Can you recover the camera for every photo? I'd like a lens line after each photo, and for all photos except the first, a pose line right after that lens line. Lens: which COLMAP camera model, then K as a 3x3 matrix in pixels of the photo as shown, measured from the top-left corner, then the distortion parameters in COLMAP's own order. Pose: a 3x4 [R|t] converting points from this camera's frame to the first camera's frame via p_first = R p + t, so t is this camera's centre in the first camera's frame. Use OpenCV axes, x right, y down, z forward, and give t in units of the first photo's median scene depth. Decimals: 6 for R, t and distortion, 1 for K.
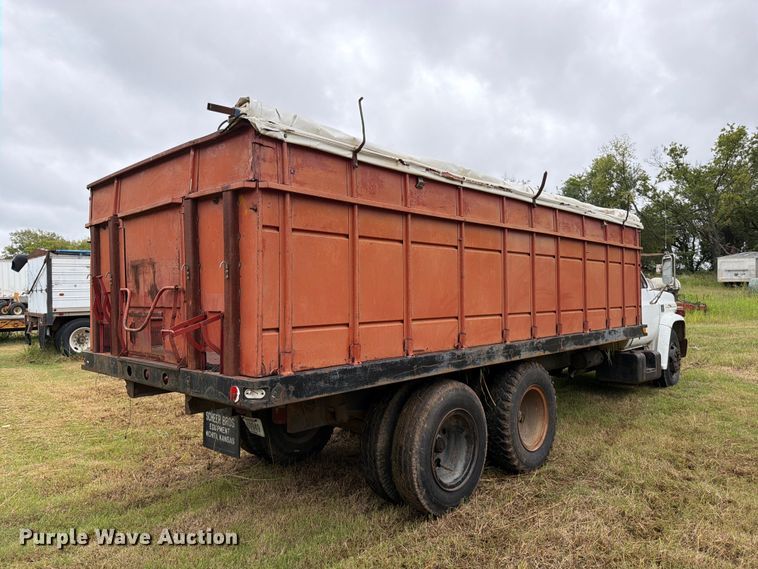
lens RADIAL K [[535.1, 0, 377.5], [0, 535.1, 287.3], [0, 0, 1]] dist [0.066861, -0.078838]
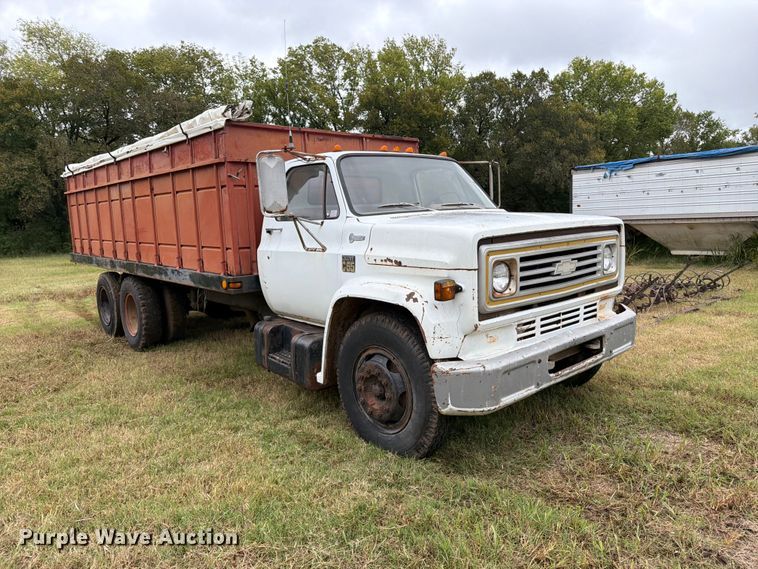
lens RADIAL K [[535.1, 0, 377.5], [0, 535.1, 287.3], [0, 0, 1]] dist [0.066861, -0.078838]
pose [[-0.104330, 0.150791, -0.983045, 0.136723], [0.047332, 0.988072, 0.146539, -0.000852], [0.993416, -0.031241, -0.110223, 0.152204]]
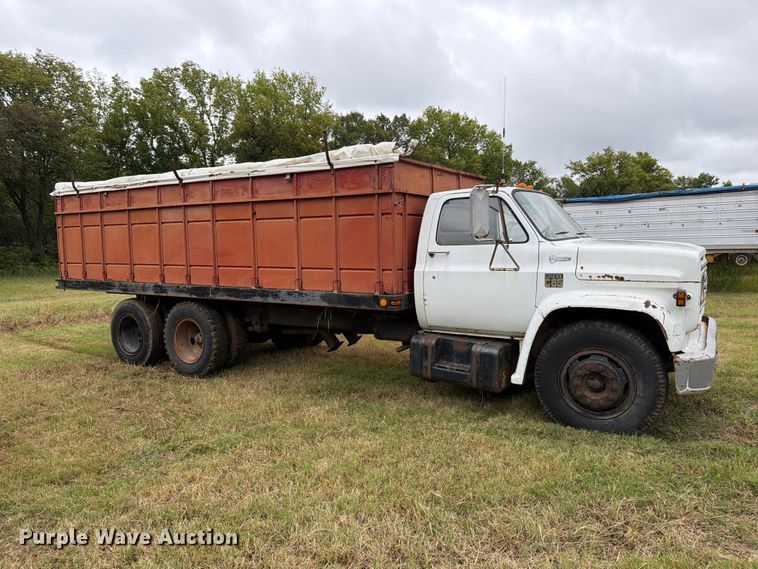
lens RADIAL K [[535.1, 0, 377.5], [0, 535.1, 287.3], [0, 0, 1]] dist [0.066861, -0.078838]
pose [[0.180837, 0.094025, -0.979008, 0.144749], [0.026297, 0.994602, 0.100380, -0.001841], [0.983161, -0.043897, 0.177388, 0.103860]]
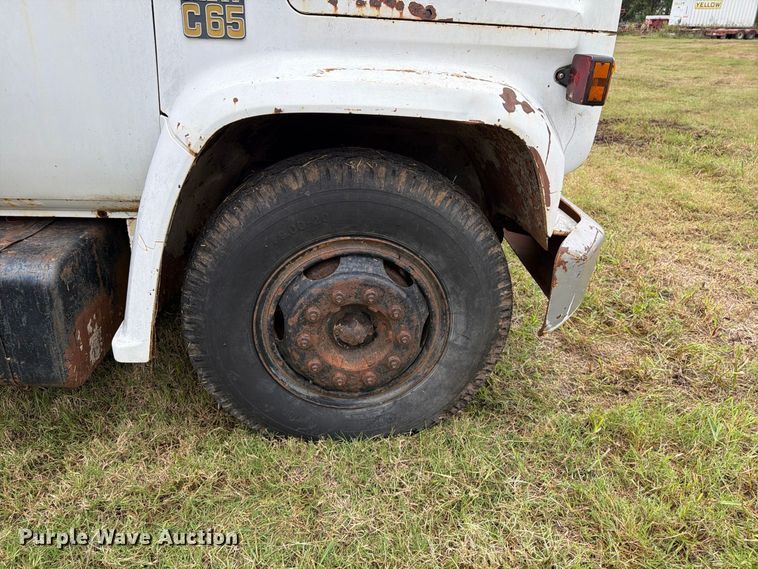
lens RADIAL K [[535.1, 0, 377.5], [0, 535.1, 287.3], [0, 0, 1]] dist [0.066861, -0.078838]
pose [[0.723883, 0.330282, -0.605729, 0.095968], [-0.041430, 0.897191, 0.439695, 0.005468], [0.688678, -0.293192, 0.663145, 0.129036]]
